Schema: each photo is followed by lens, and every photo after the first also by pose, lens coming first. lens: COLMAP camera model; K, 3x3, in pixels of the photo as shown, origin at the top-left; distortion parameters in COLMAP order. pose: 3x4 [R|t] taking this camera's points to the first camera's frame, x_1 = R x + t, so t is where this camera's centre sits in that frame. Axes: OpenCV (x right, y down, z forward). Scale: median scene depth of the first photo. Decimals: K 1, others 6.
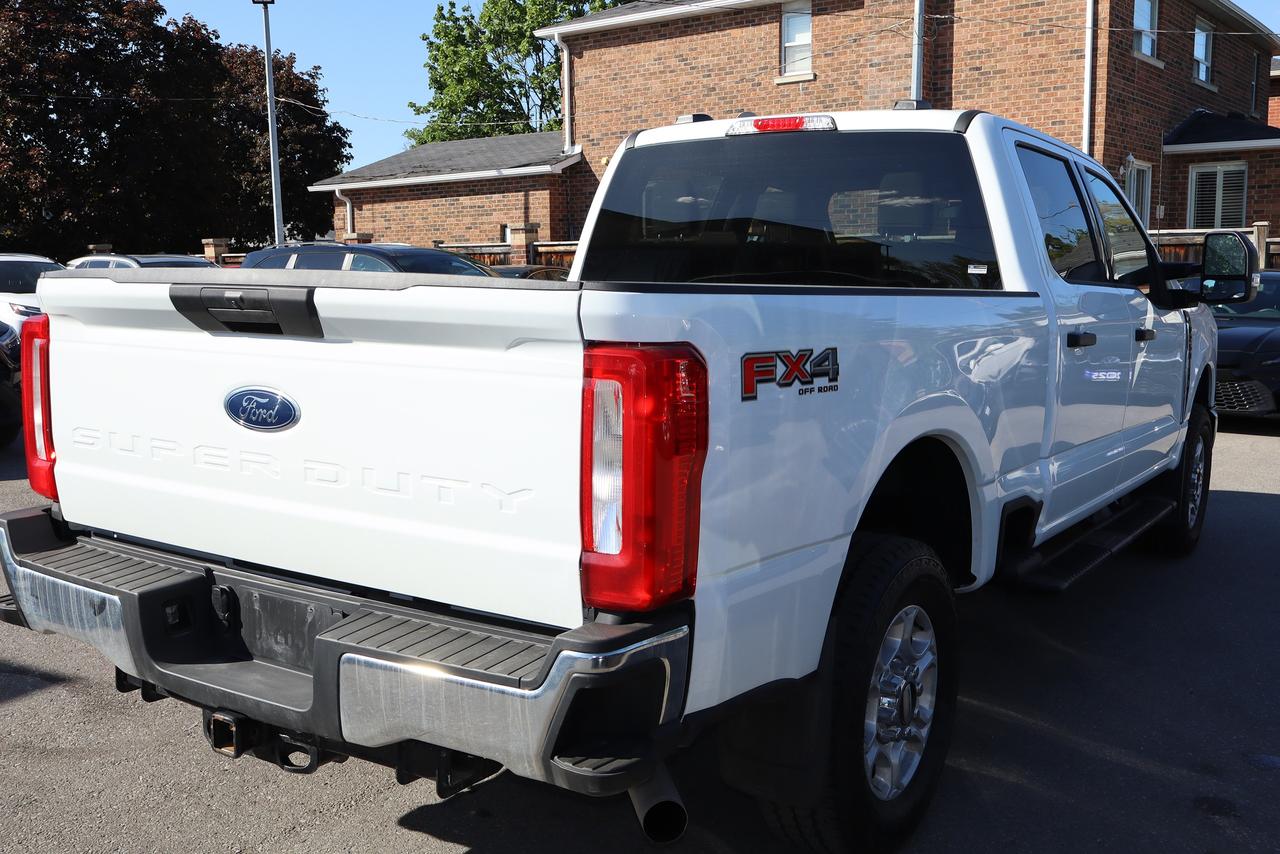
lens RADIAL K [[1267.1, 0, 640.0], [0, 1267.1, 427.0], [0, 0, 1]] dist [0.013613, -0.085726]
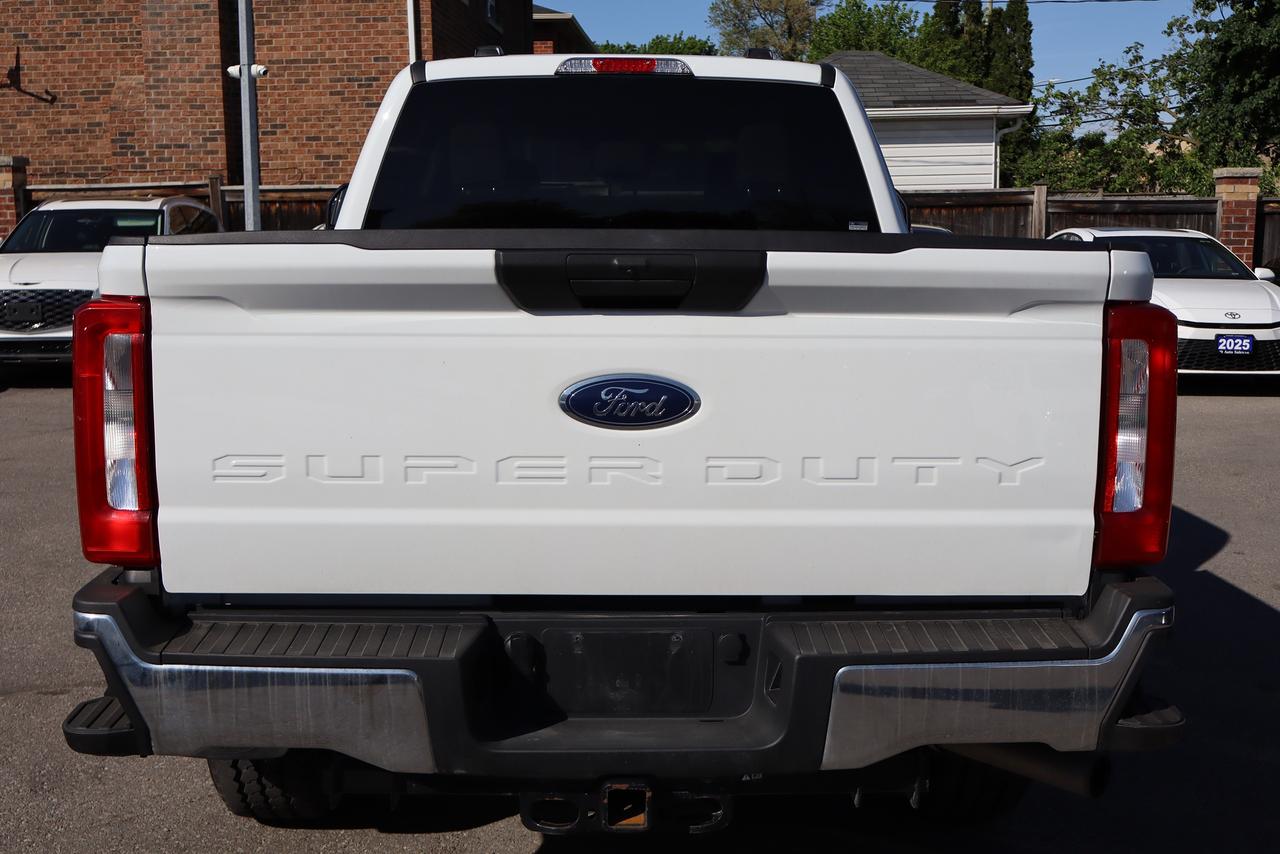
lens RADIAL K [[1512.7, 0, 640.0], [0, 1512.7, 427.0], [0, 0, 1]] dist [-0.008303, -0.042647]
pose [[0.813899, -0.080397, 0.575417, -0.802352], [0.074801, 0.996637, 0.033447, -0.028294], [-0.576171, 0.015819, 0.817176, 0.190293]]
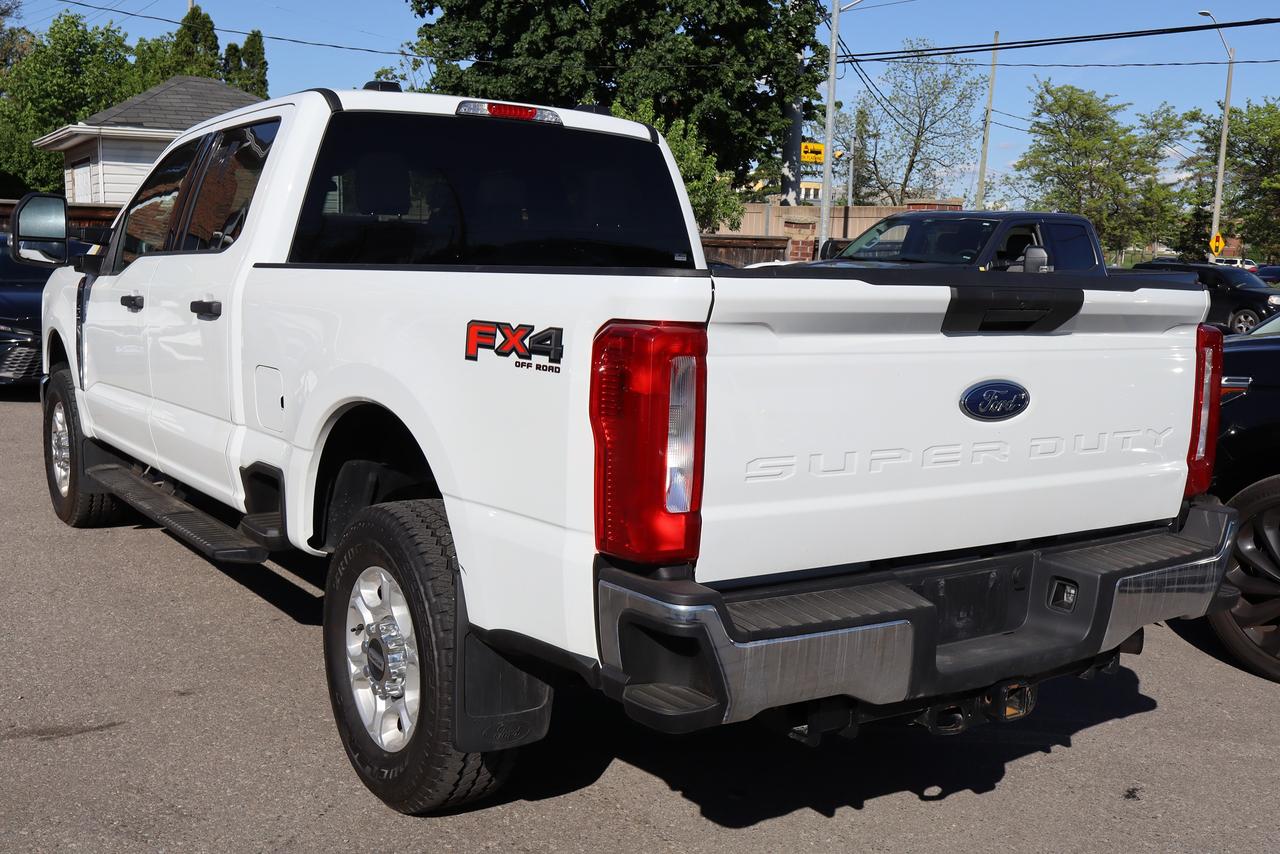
lens RADIAL K [[1351.1, 0, 640.0], [0, 1351.1, 427.0], [0, 0, 1]] dist [-0.000988, -0.011213]
pose [[0.342017, -0.113113, 0.932861, -1.398583], [0.086609, 0.992298, 0.088566, -0.113598], [-0.935694, 0.050504, 0.349179, 0.829041]]
